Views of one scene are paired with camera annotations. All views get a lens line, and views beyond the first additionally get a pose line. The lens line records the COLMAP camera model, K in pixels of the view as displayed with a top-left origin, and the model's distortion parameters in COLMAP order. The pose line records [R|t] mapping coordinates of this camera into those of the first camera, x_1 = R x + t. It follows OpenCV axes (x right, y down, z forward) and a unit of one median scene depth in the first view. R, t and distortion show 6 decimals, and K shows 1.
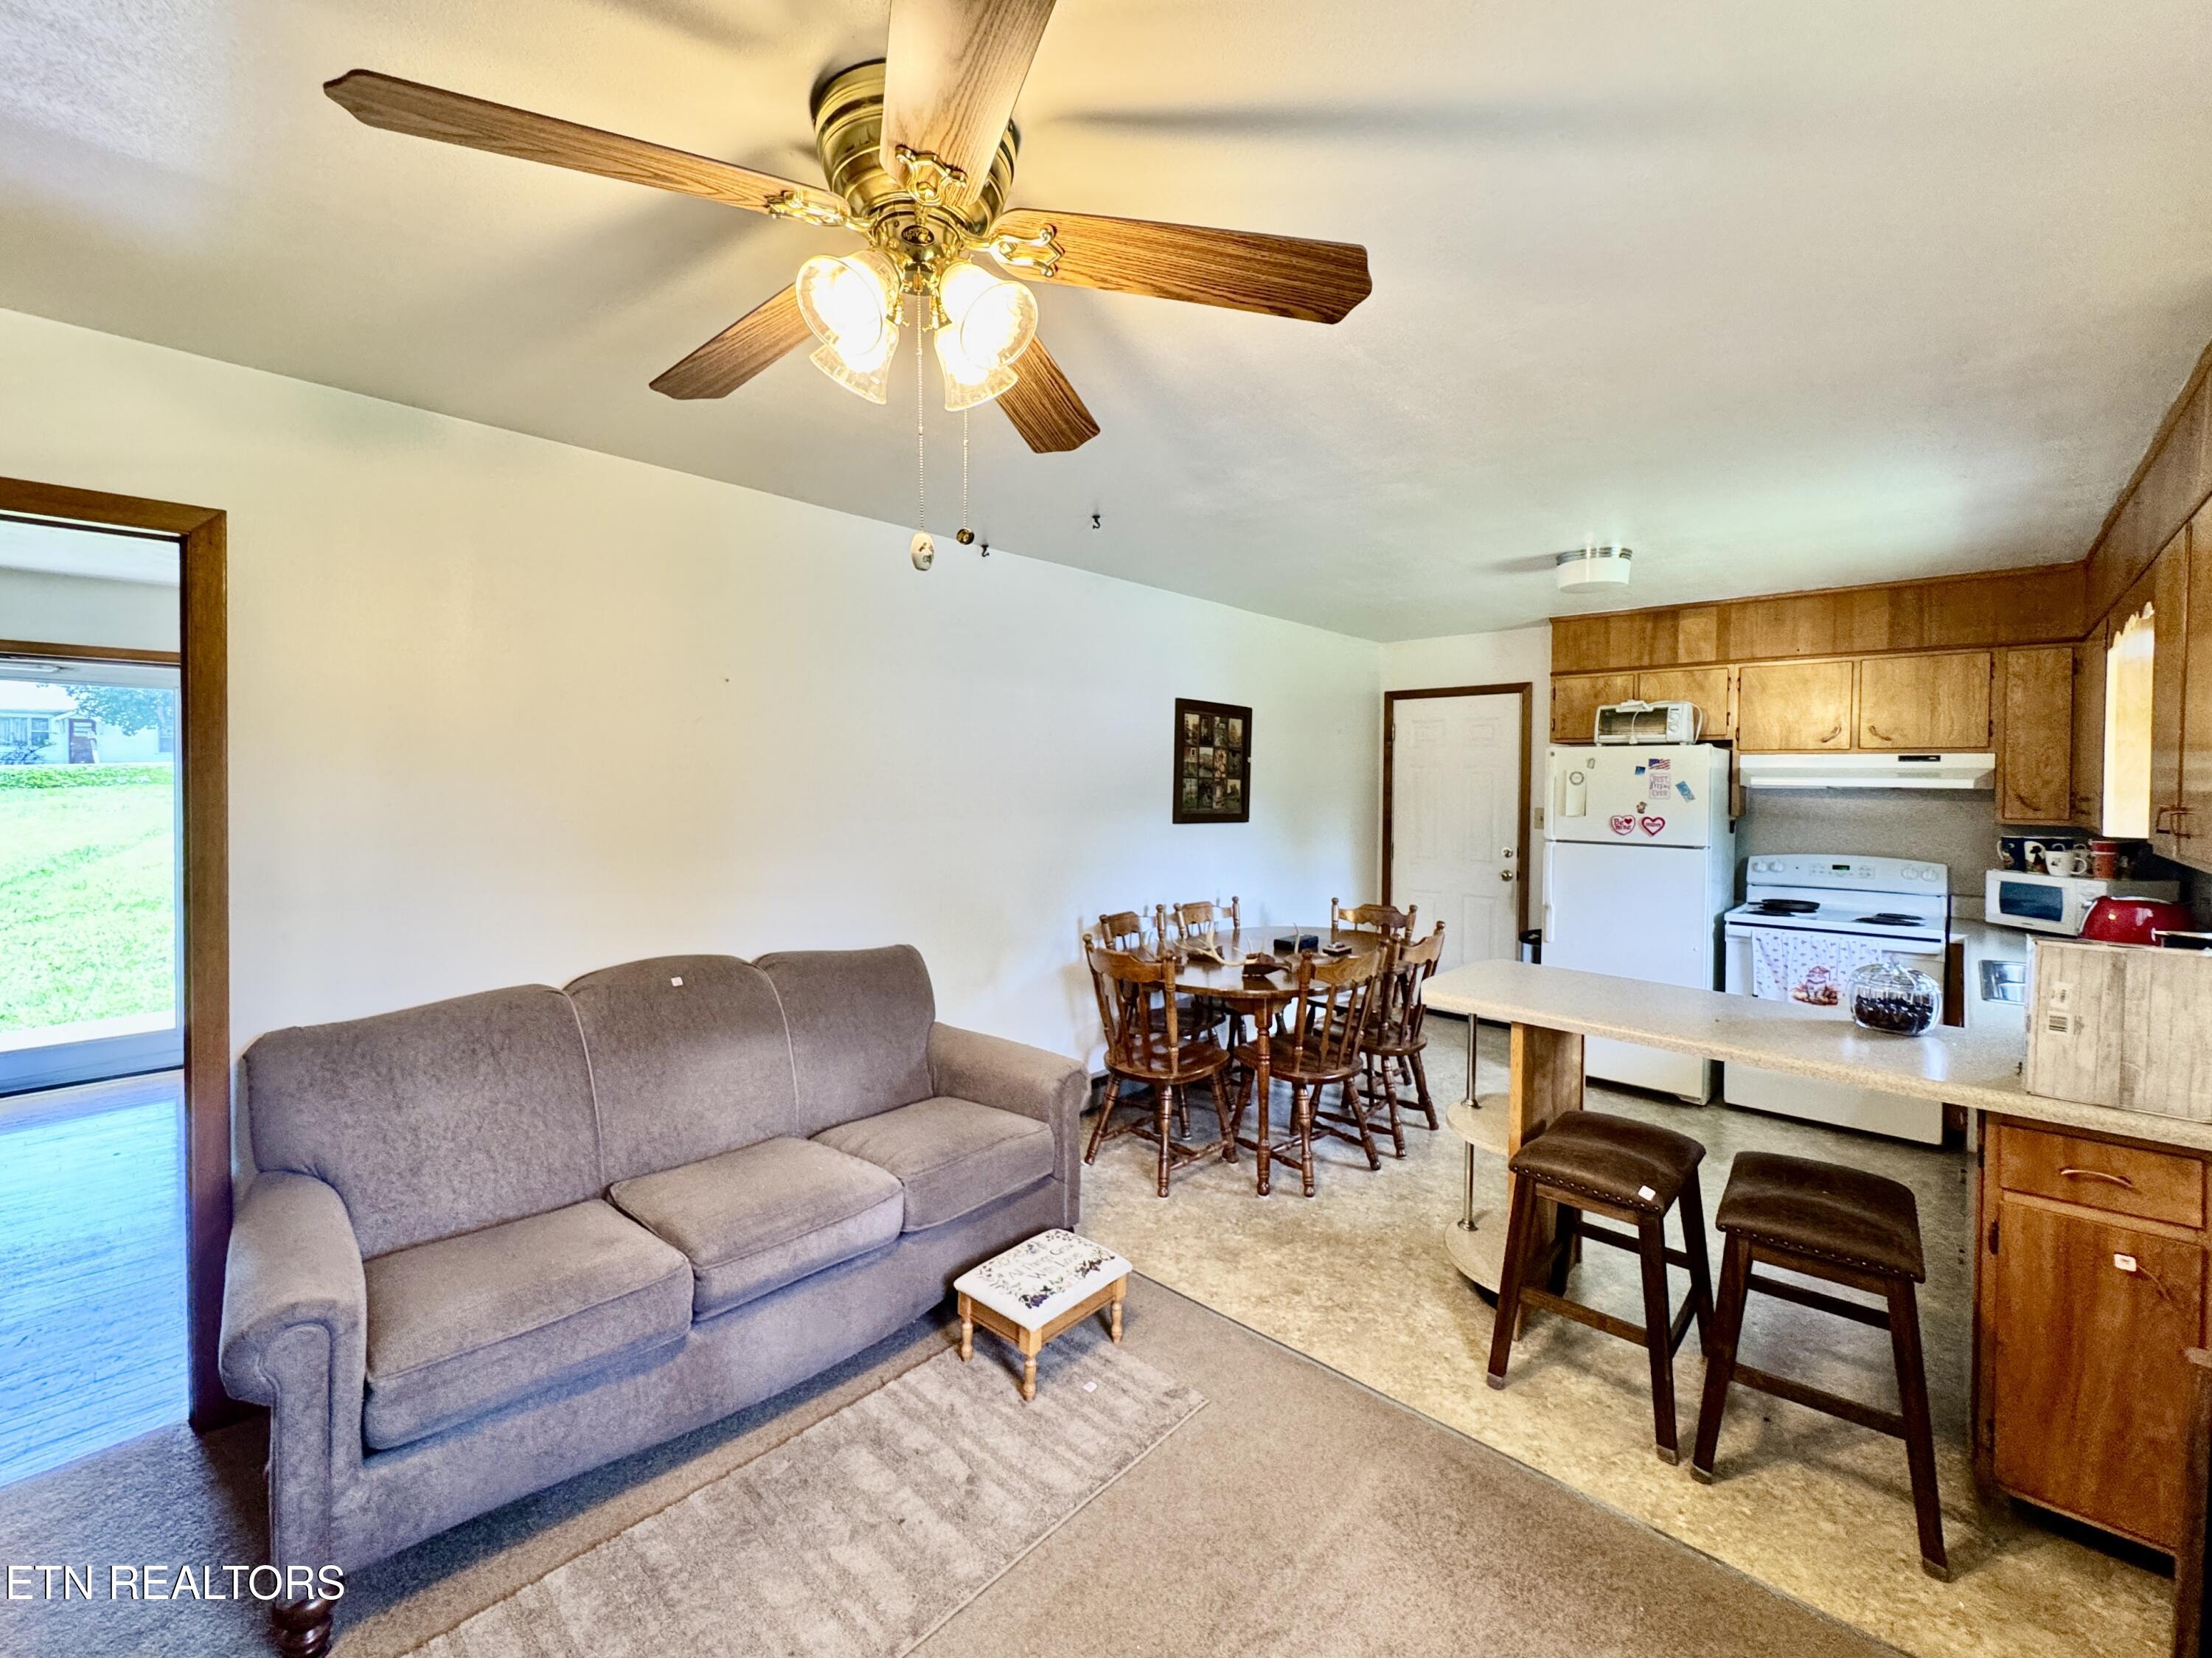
lens RADIAL K [[896.0, 0, 1102.6], [0, 896.0, 795.0], [0, 0, 1]] dist [-0.000445, -0.000275]
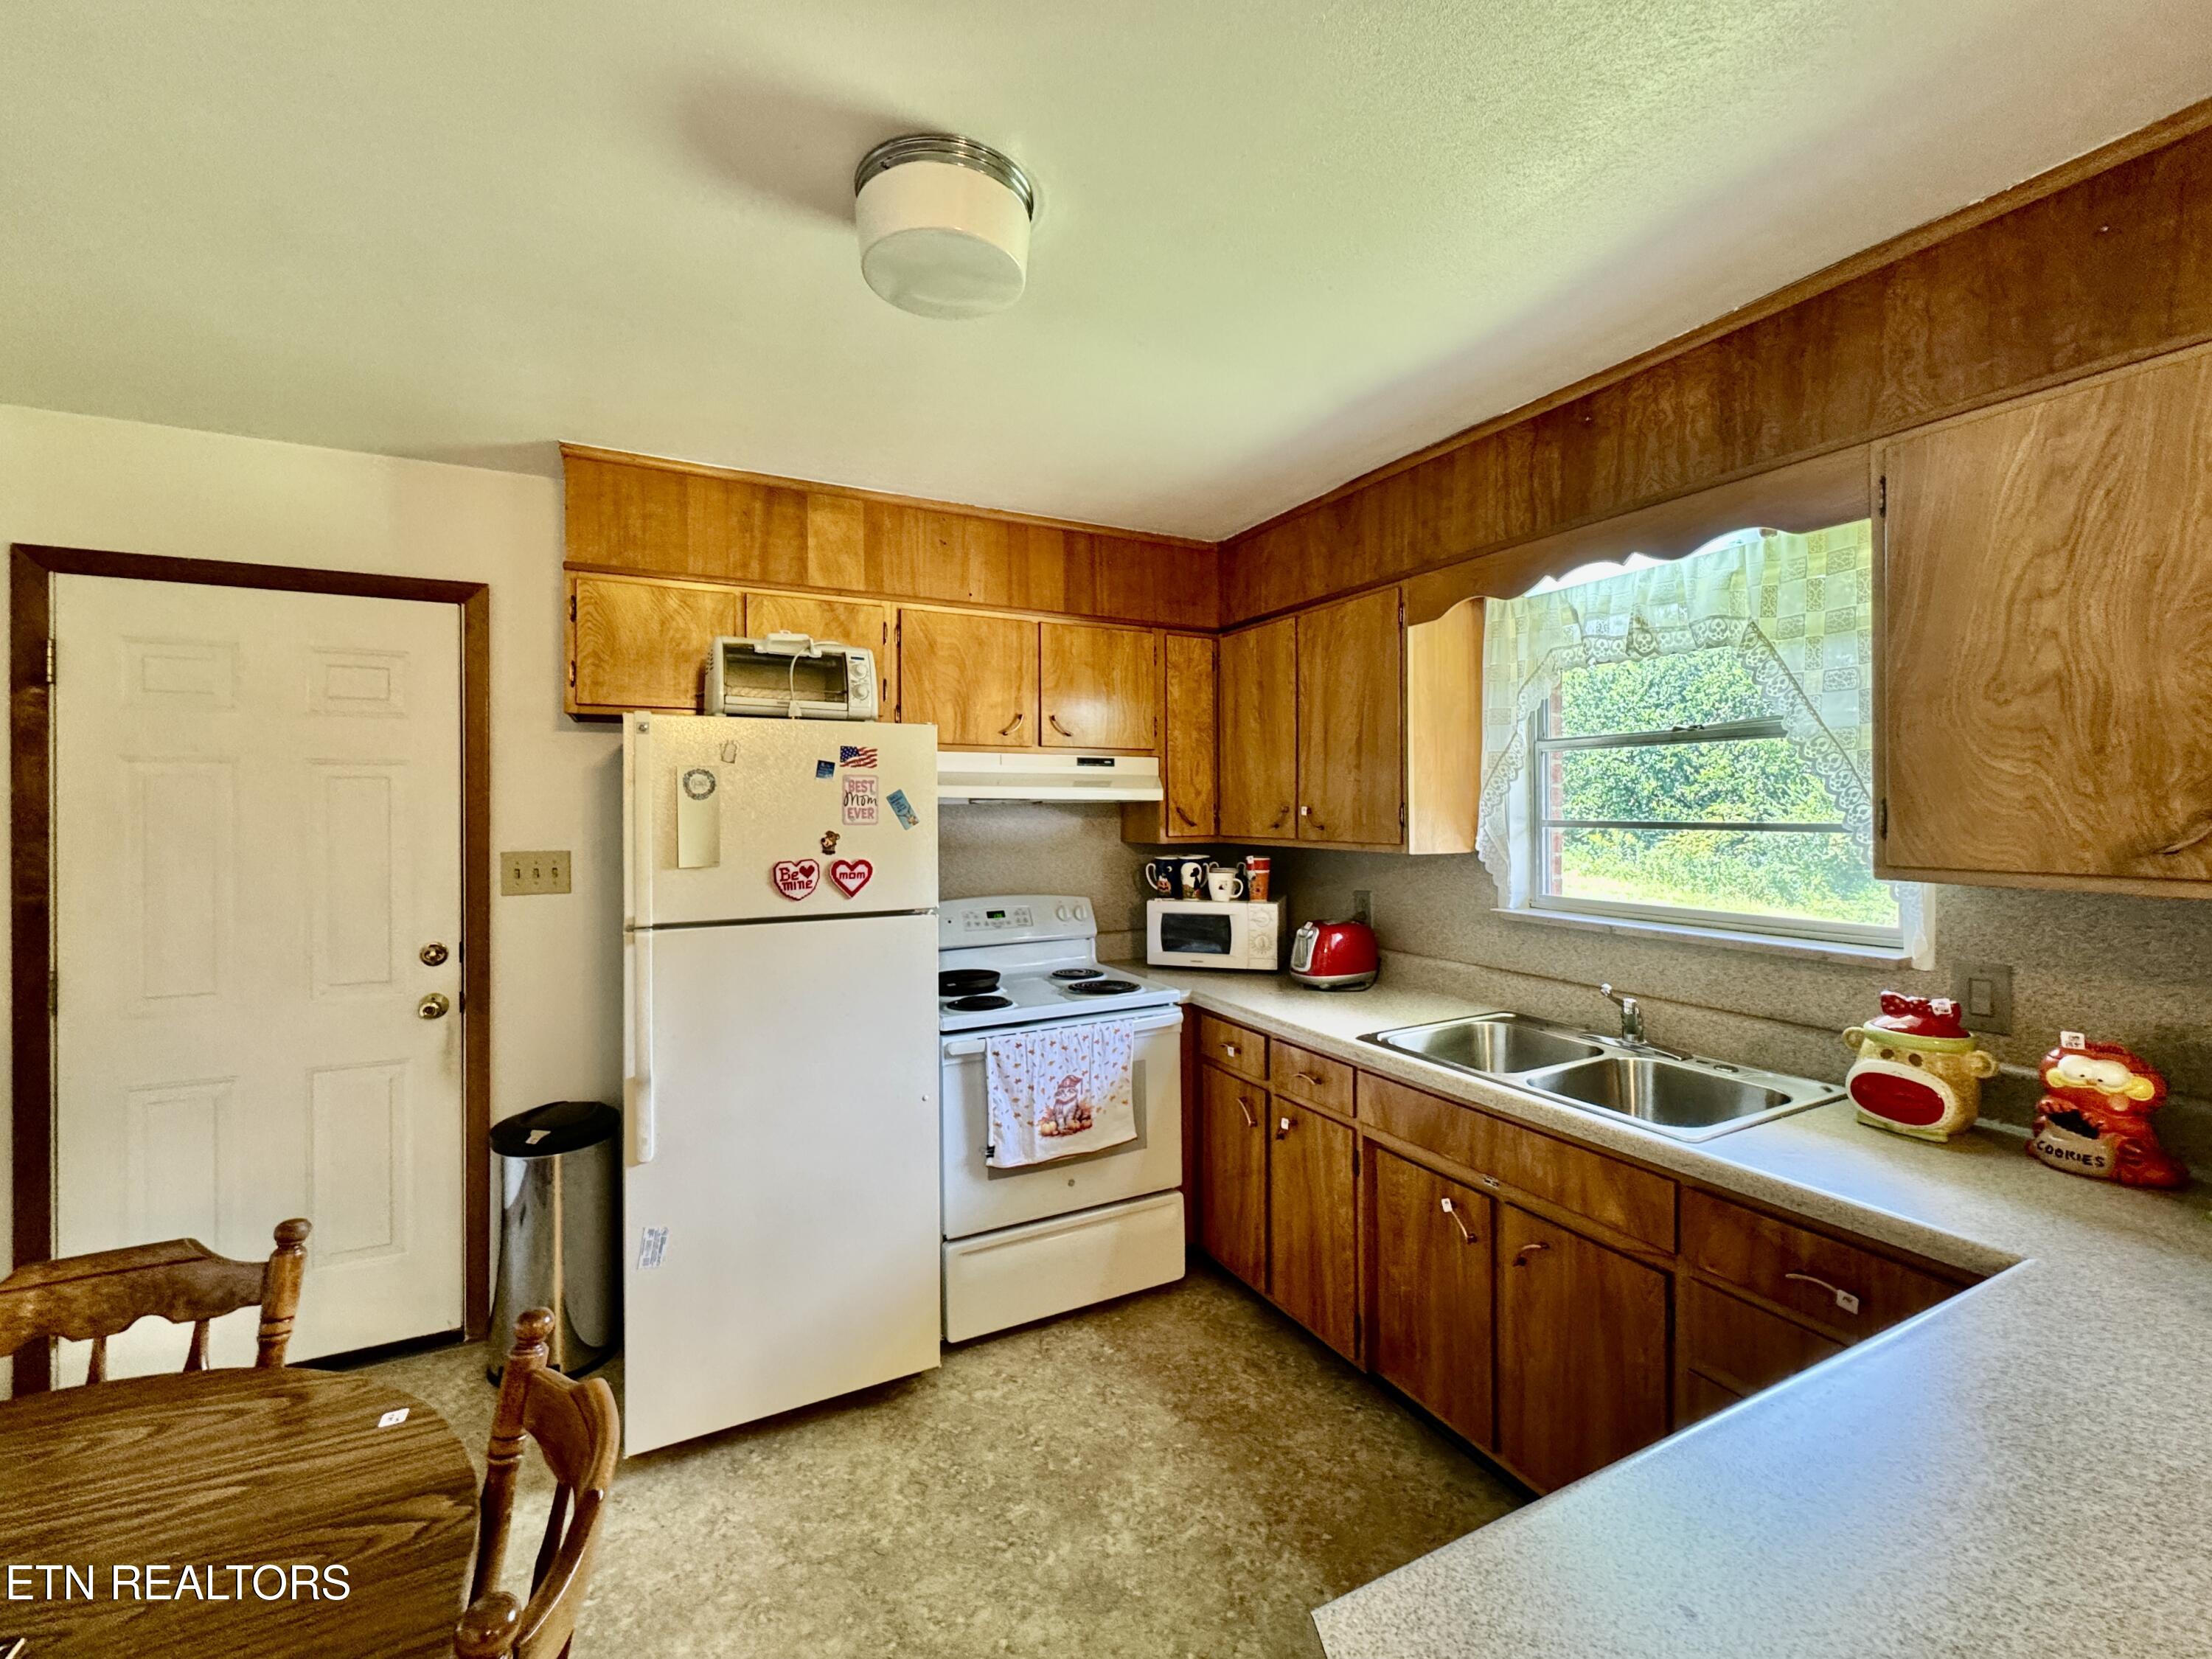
lens RADIAL K [[896.1, 0, 1088.4], [0, 896.1, 810.1], [0, 0, 1]] dist [-0.000445, -0.000275]
pose [[0.331766, -0.009299, 0.943316, 0.181691], [0.024803, 0.999692, 0.001131, -0.001274], [-0.943036, 0.023022, 0.331894, 0.715313]]
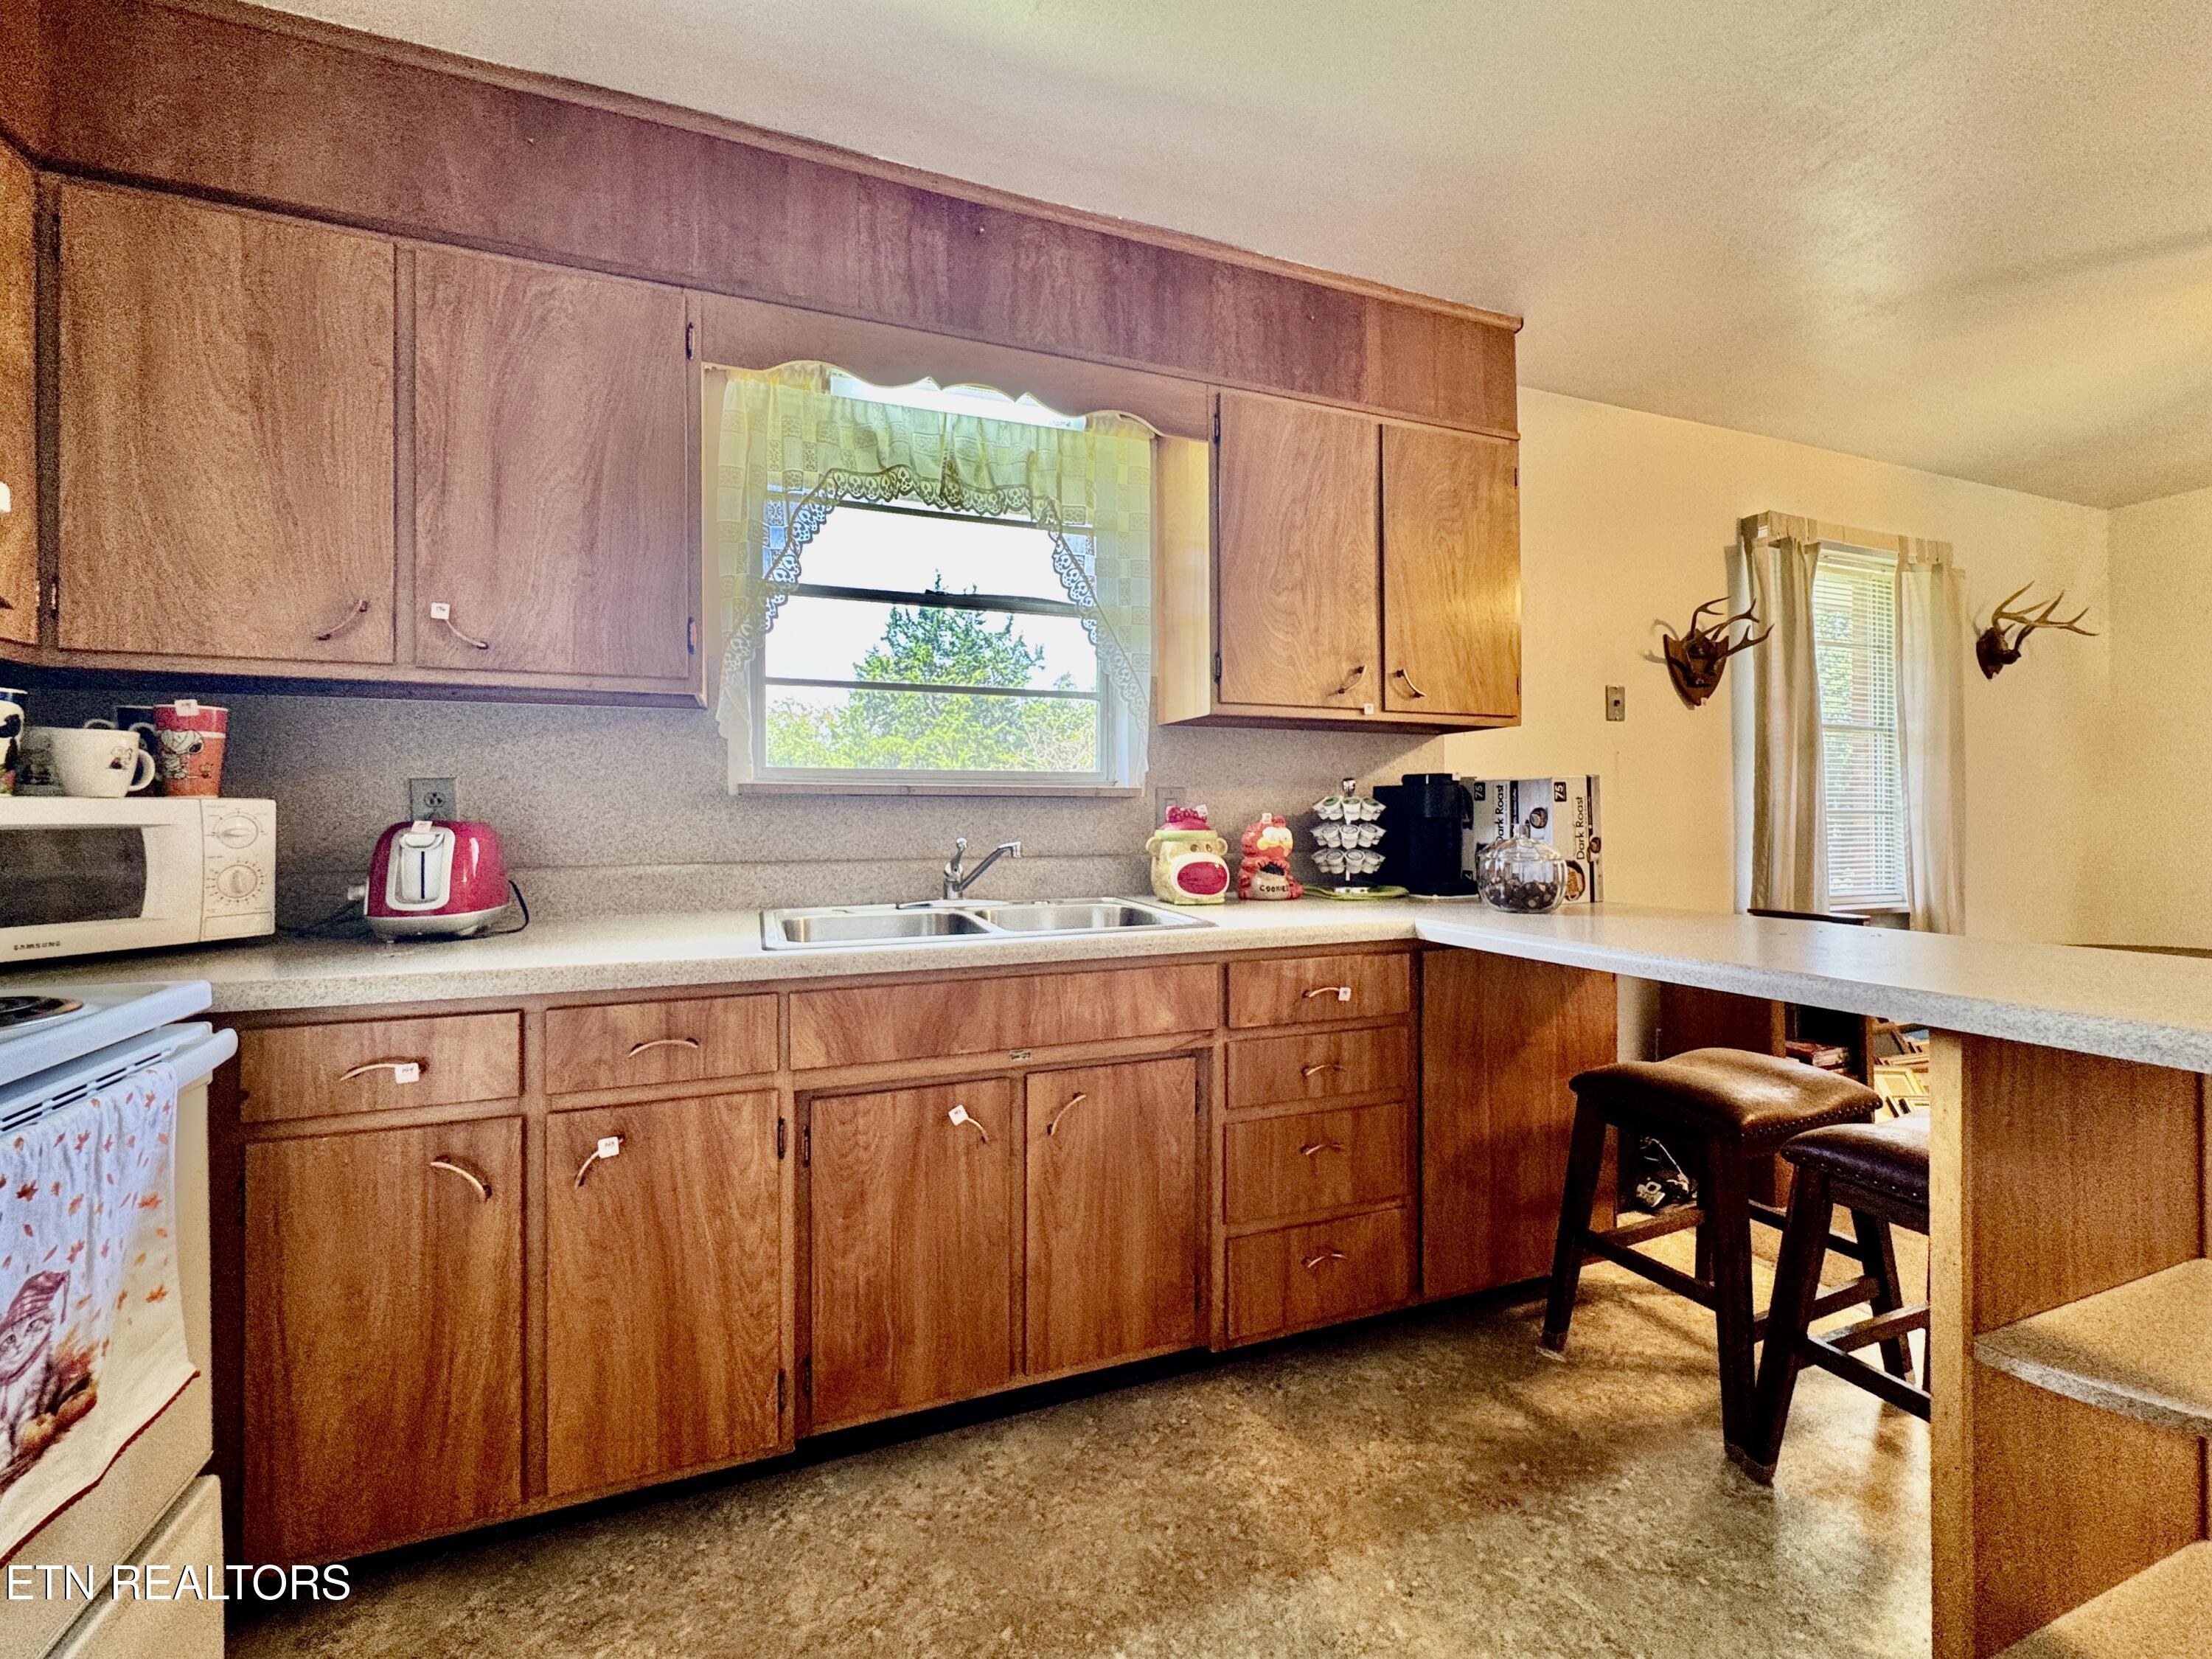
lens RADIAL K [[896.1, 0, 1110.7], [0, 896.1, 810.8], [0, 0, 1]] dist [-0.000445, -0.000275]
pose [[-0.898071, -0.007557, 0.439785, 0.468314], [0.000888, 0.999819, 0.018994, 0.079559], [-0.439849, 0.017448, -0.897902, 0.998048]]
